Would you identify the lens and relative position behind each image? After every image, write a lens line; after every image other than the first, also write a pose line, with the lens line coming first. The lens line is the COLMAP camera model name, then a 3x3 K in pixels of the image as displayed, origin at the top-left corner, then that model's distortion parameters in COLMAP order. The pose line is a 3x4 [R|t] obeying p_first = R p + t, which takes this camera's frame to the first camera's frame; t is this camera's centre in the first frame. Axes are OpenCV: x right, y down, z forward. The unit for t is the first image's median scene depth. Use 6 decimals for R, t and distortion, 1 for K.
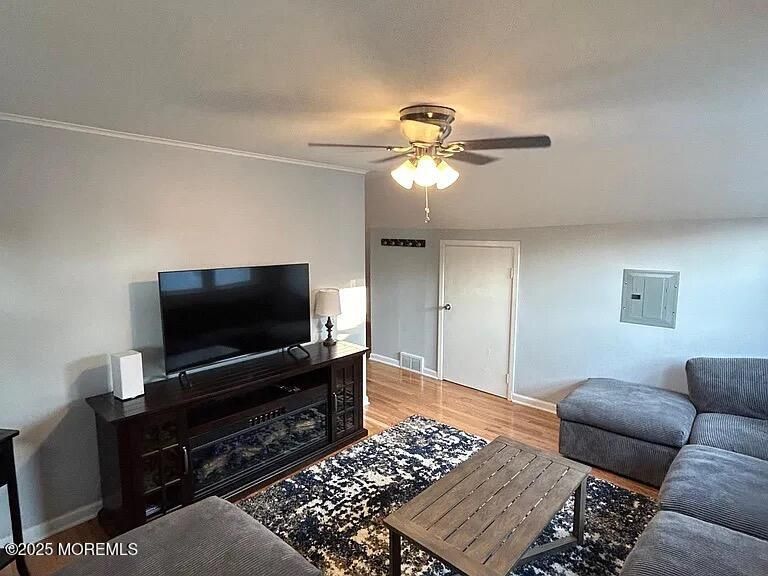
lens RADIAL K [[417.9, 0, 384.3], [0, 417.9, 286.1], [0, 0, 1]] dist [-0.001066, -0.000325]
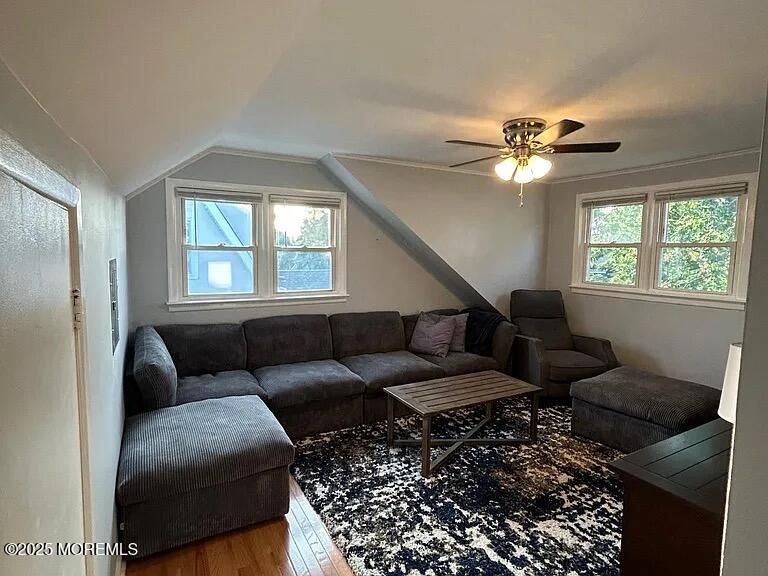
lens RADIAL K [[417.9, 0, 385.1], [0, 417.9, 286.2], [0, 0, 1]] dist [-0.001066, -0.000325]
pose [[-0.950773, -0.038779, 0.307454, 0.064152], [0.027397, 0.977736, 0.208044, -0.137358], [-0.308676, 0.206225, -0.928542, 1.714022]]
